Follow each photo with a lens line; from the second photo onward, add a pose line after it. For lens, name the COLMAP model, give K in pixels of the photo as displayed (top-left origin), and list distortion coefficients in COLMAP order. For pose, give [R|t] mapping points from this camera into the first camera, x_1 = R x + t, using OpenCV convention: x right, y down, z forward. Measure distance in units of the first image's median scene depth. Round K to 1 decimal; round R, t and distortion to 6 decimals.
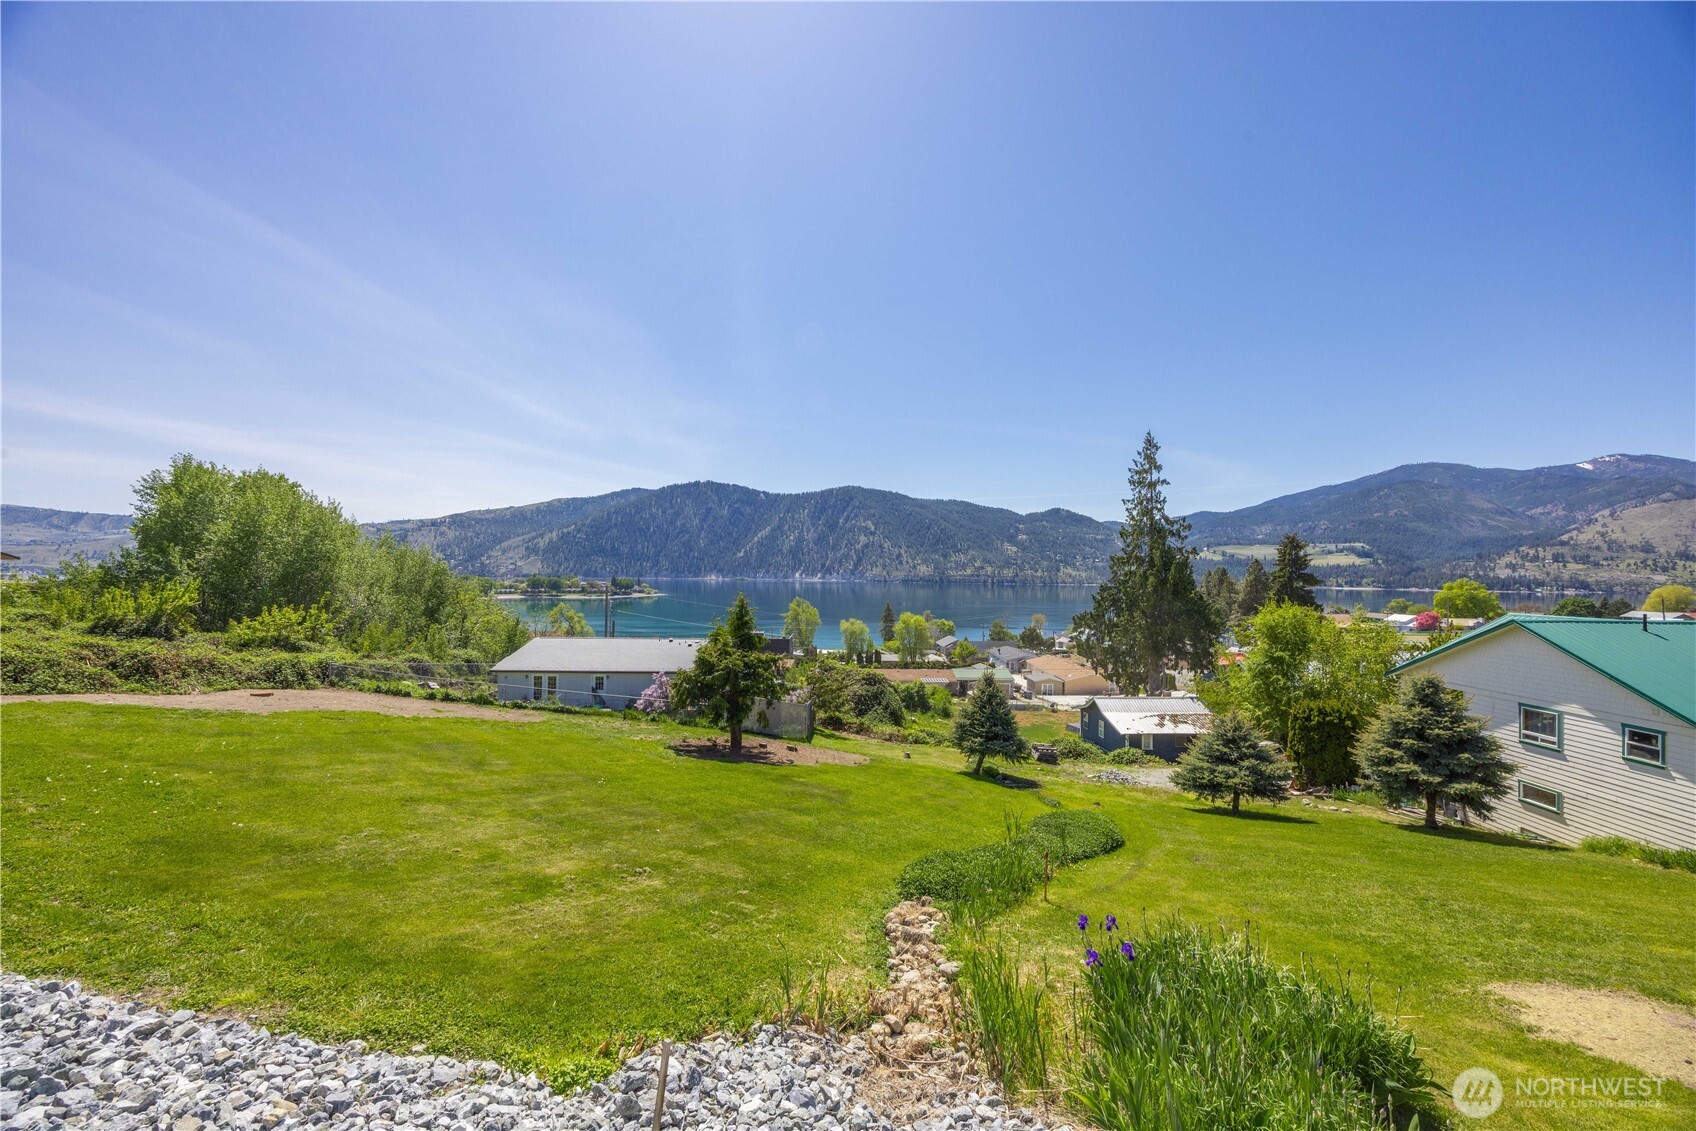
lens RADIAL K [[636.4, 0, 842.0], [0, 636.4, 582.1], [0, 0, 1]] dist [-0.008298, -0.000325]
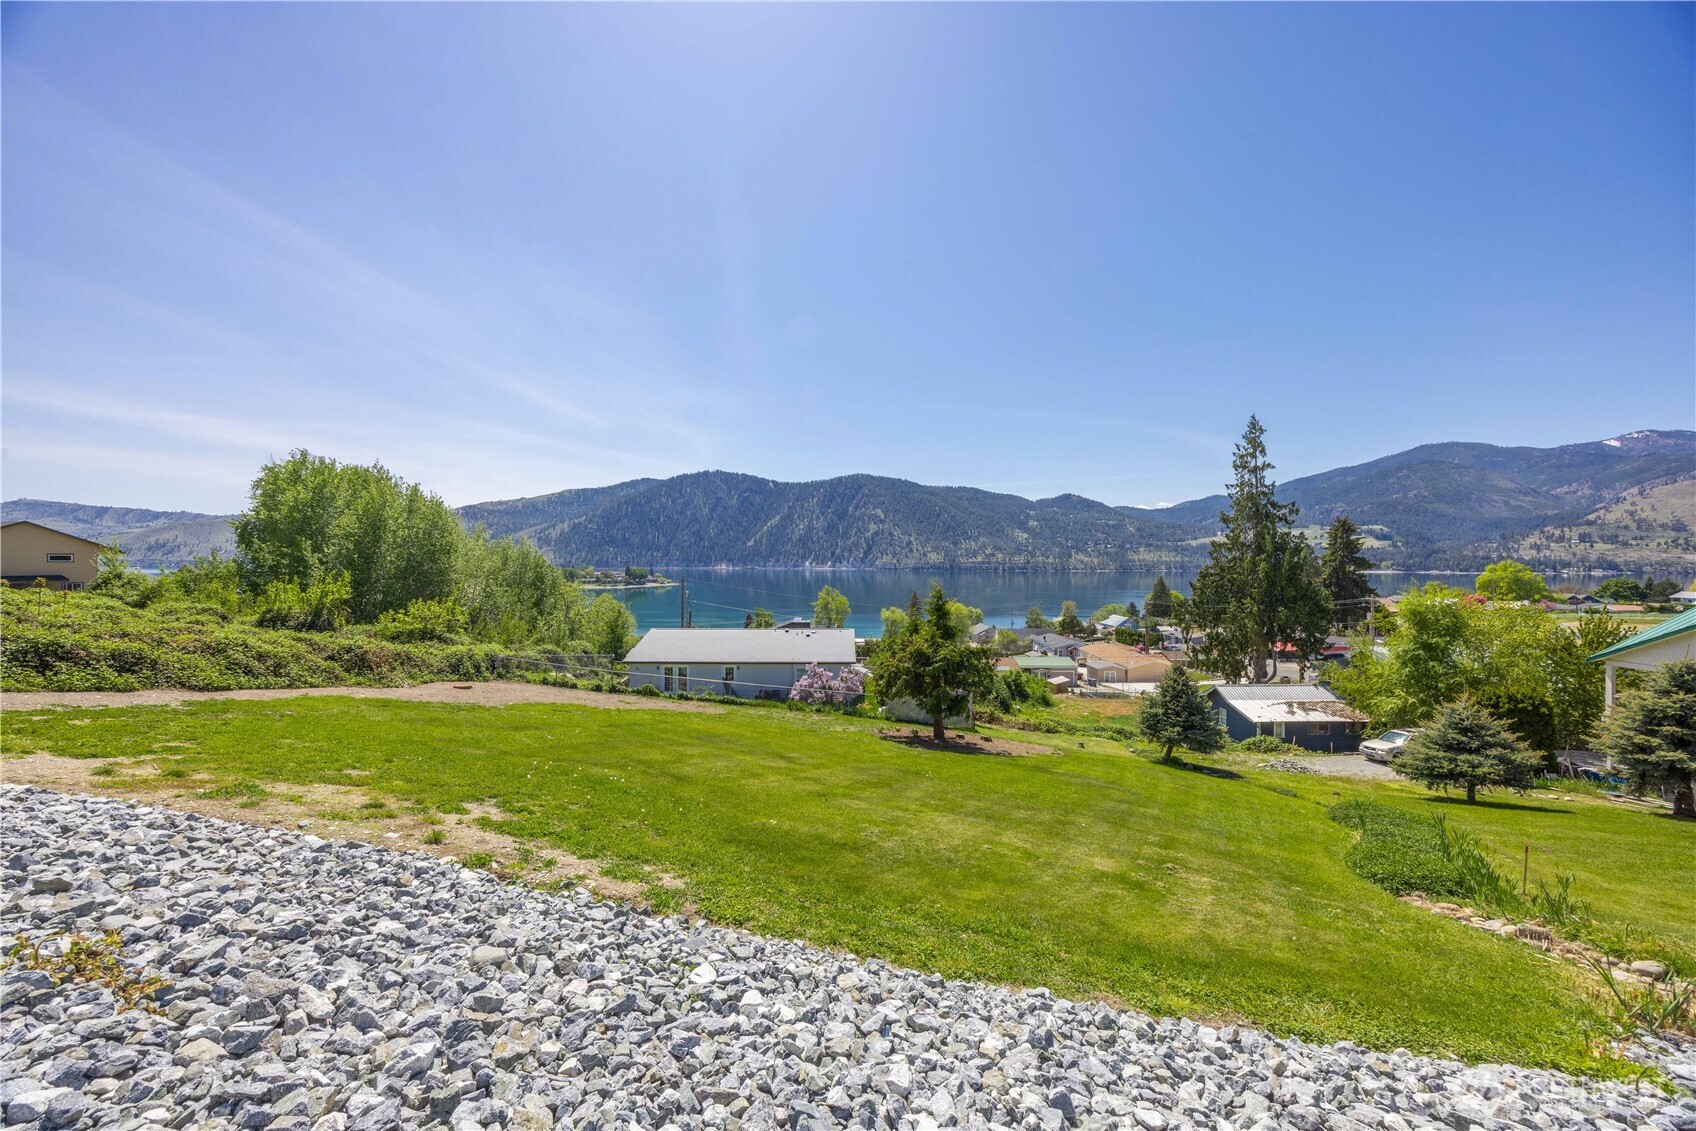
lens RADIAL K [[636.4, 0, 836.7], [0, 636.4, 567.8], [0, 0, 1]] dist [-0.008298, -0.000325]
pose [[0.999736, -0.008706, -0.021264, -0.123042], [0.008633, 0.999956, -0.003539, -0.001770], [0.021294, 0.003355, 0.999768, 0.000593]]
